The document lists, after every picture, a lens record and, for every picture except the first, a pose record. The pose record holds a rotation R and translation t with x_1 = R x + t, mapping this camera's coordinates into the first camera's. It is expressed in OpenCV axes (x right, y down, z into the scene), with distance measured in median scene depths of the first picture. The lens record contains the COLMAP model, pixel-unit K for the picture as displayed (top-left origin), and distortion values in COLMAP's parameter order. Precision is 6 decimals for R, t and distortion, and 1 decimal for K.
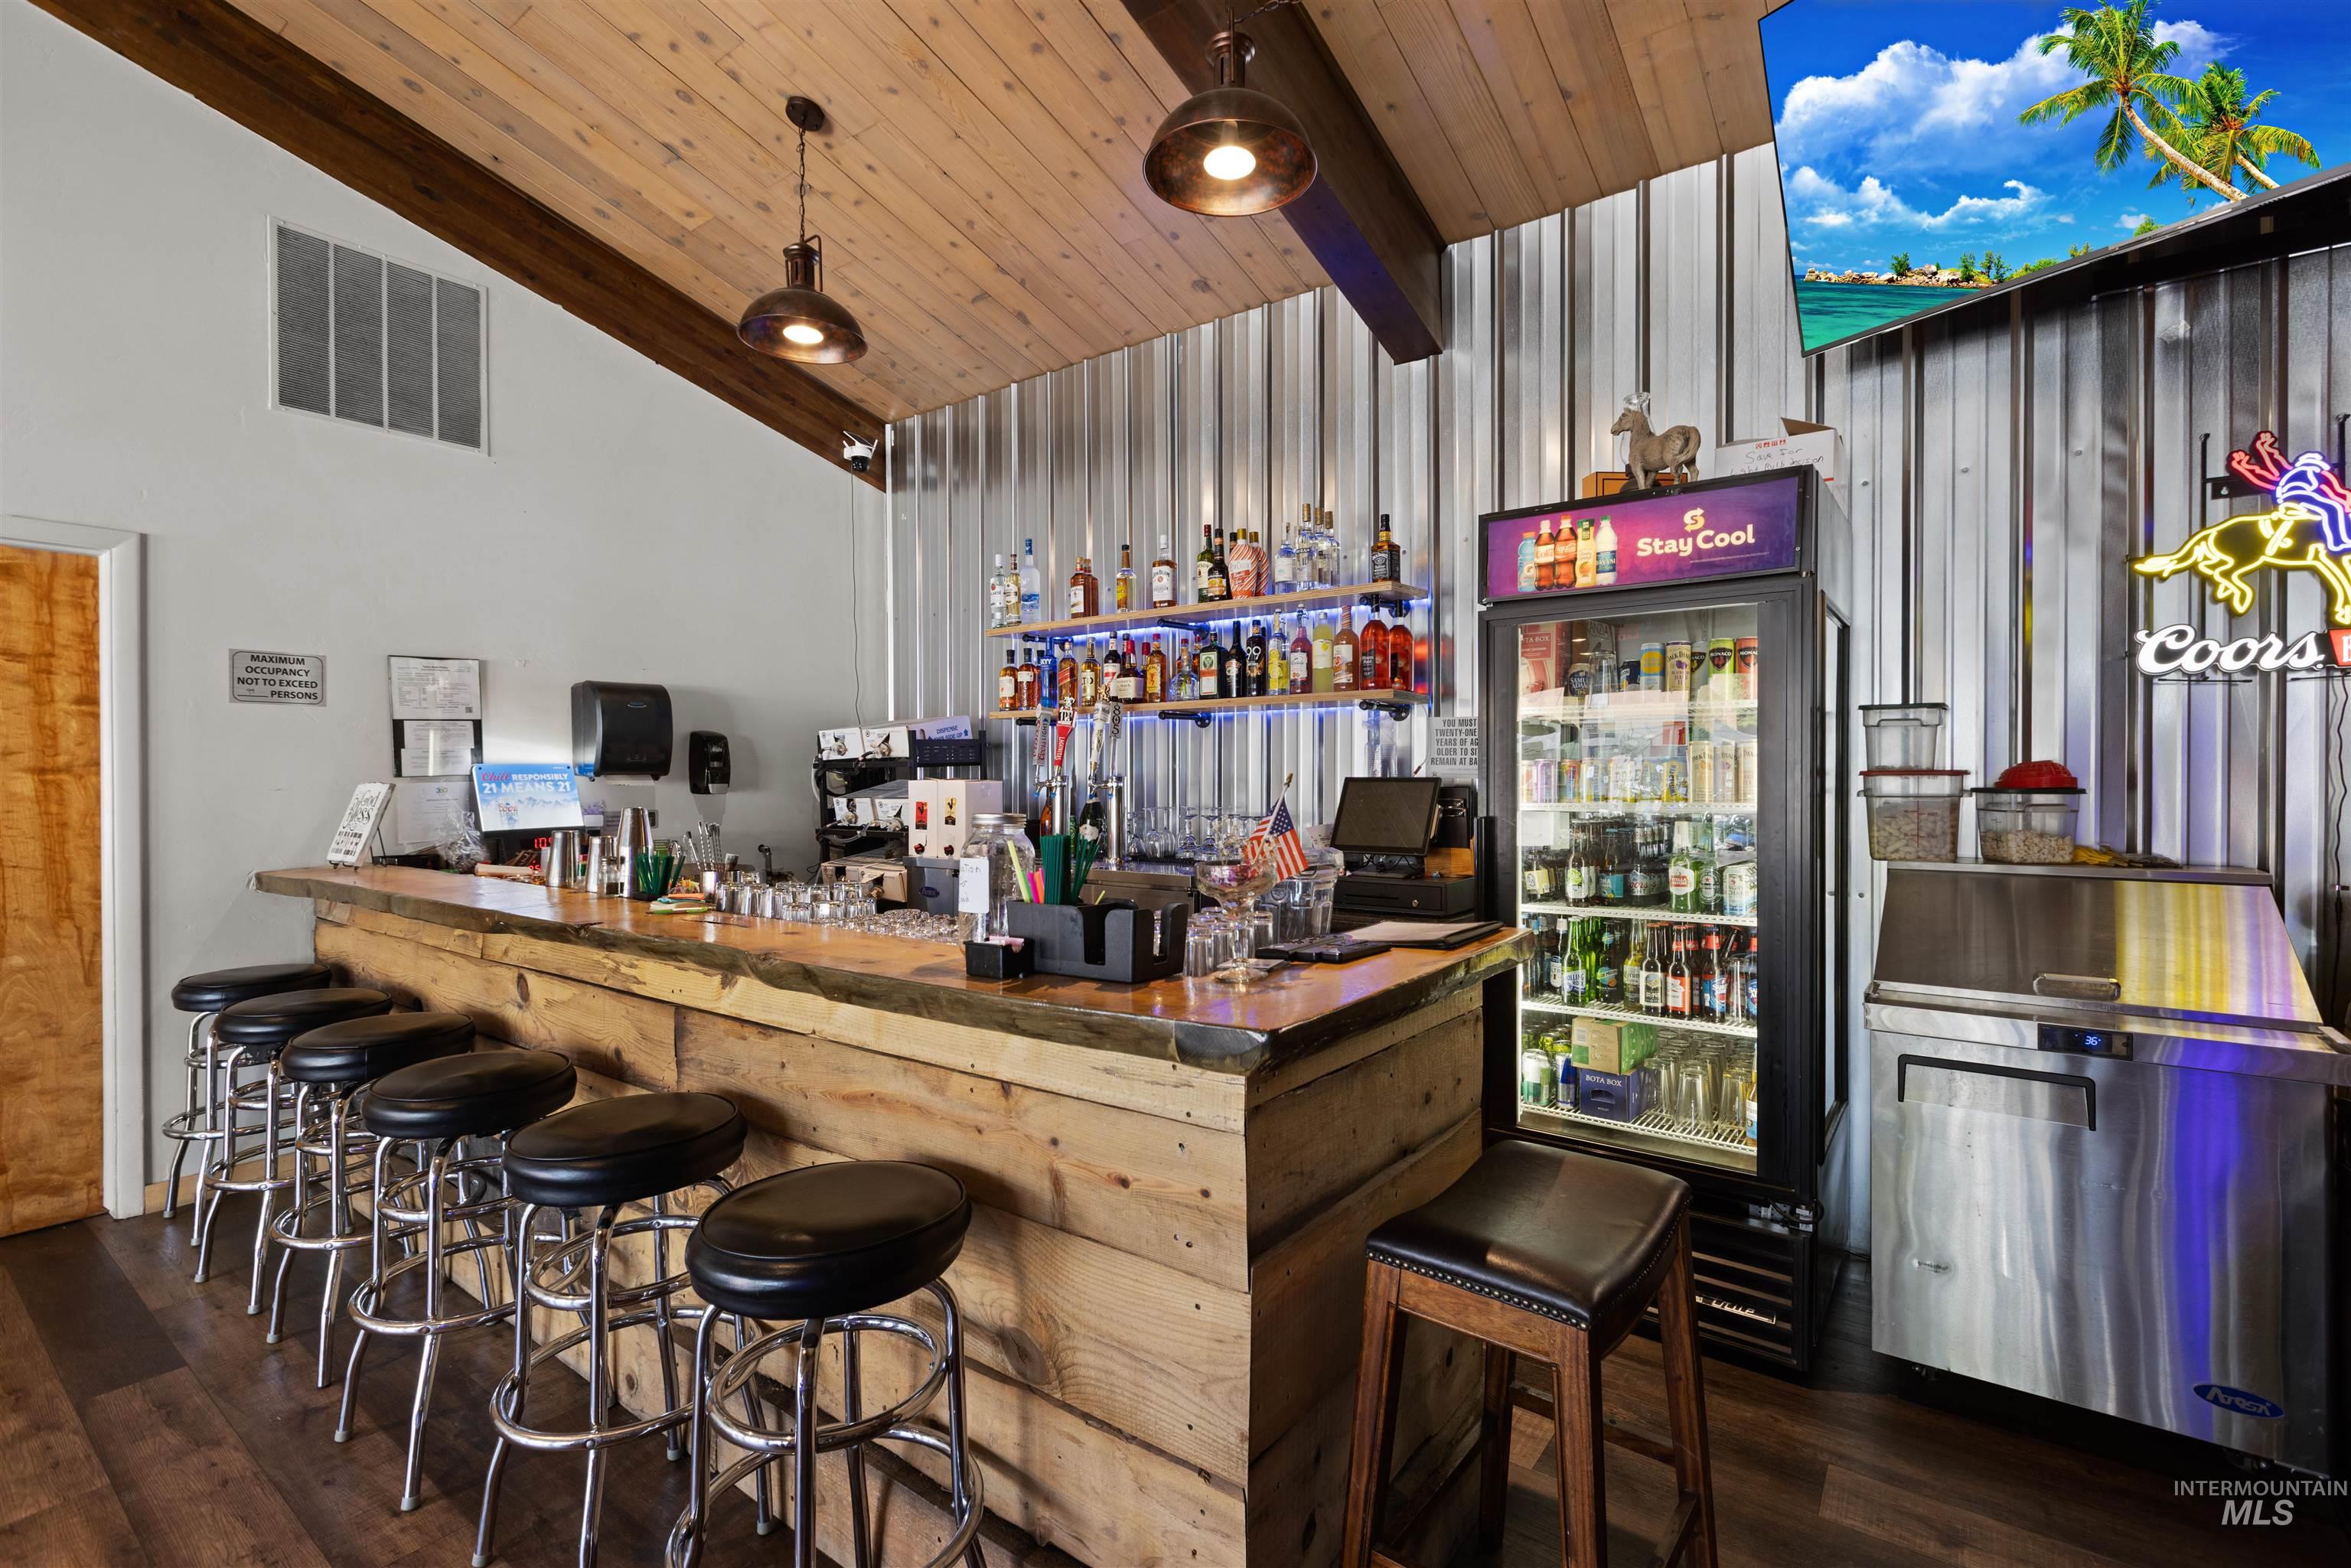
lens RADIAL K [[1053.6, 0, 1176.5], [0, 1053.6, 788.5], [0, 0, 1]] dist [-0.001302, -0.000377]
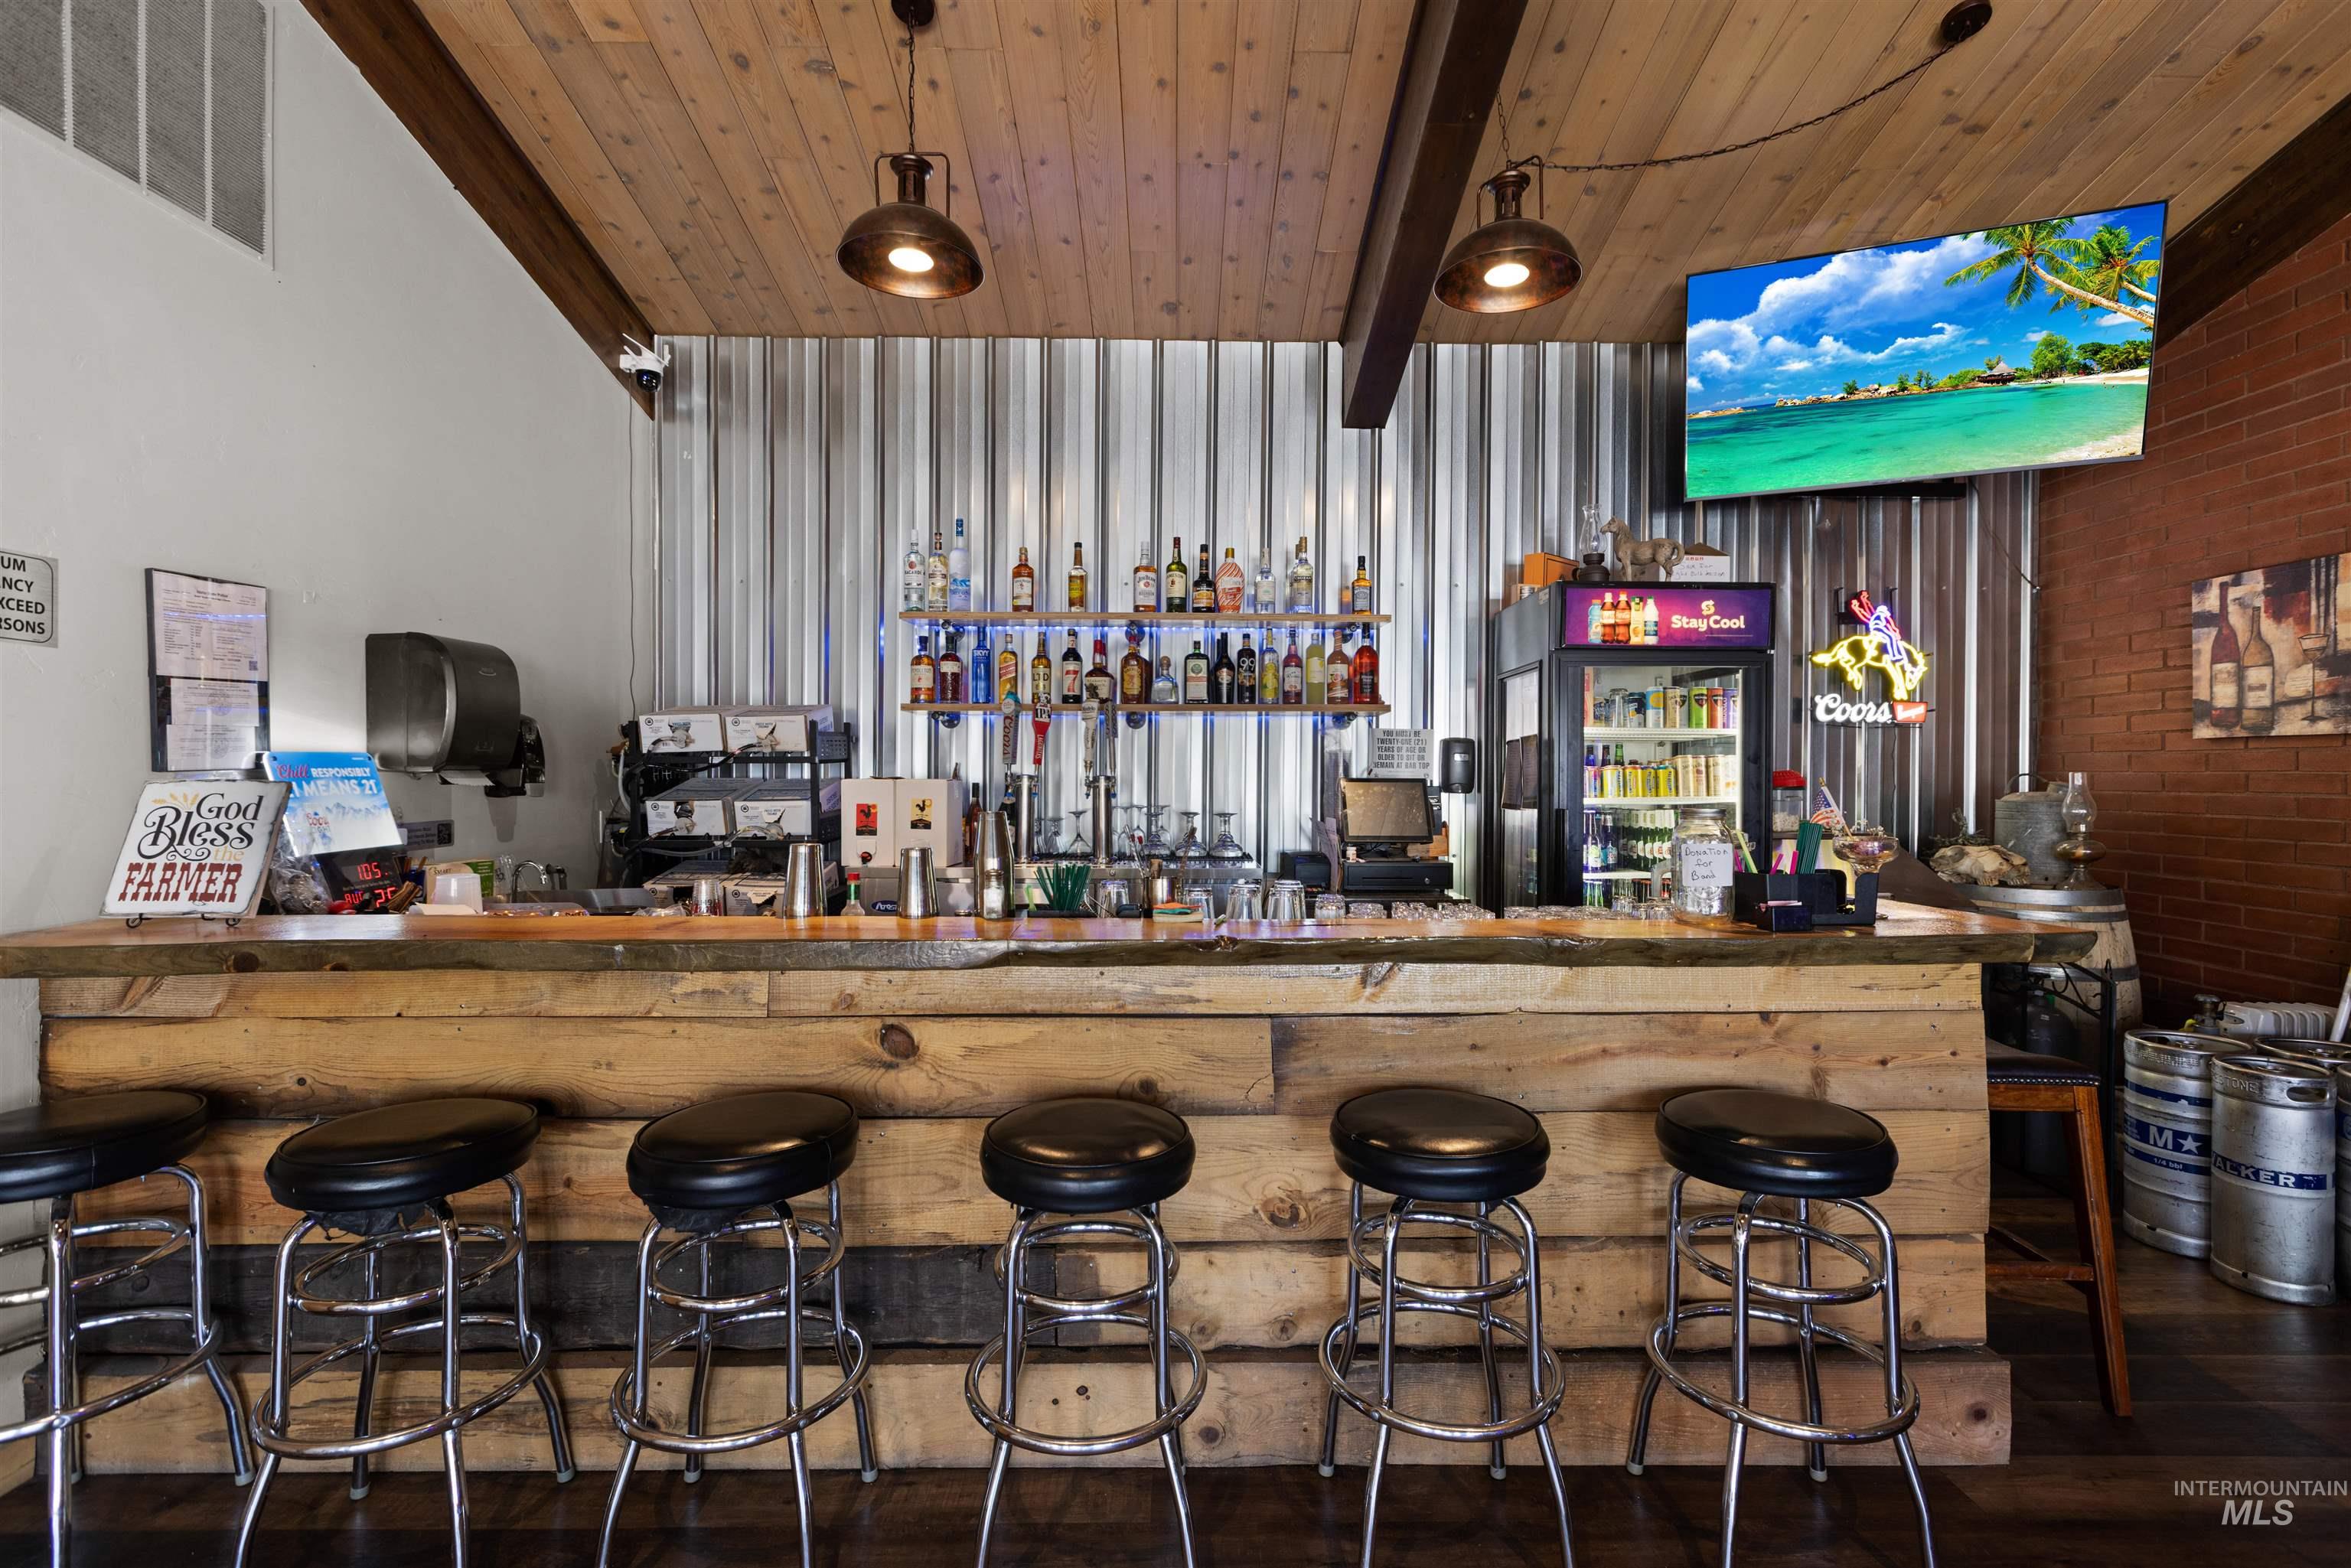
lens RADIAL K [[1072.6, 0, 1175.5], [0, 1072.6, 784.0], [0, 0, 1]] dist [0.000276, 0.000164]
pose [[0.794059, 0.000594, 0.607840, -0.659582], [0.001034, 0.999997, -0.002328, -0.001732], [-0.607840, 0.002478, 0.794056, 0.162384]]
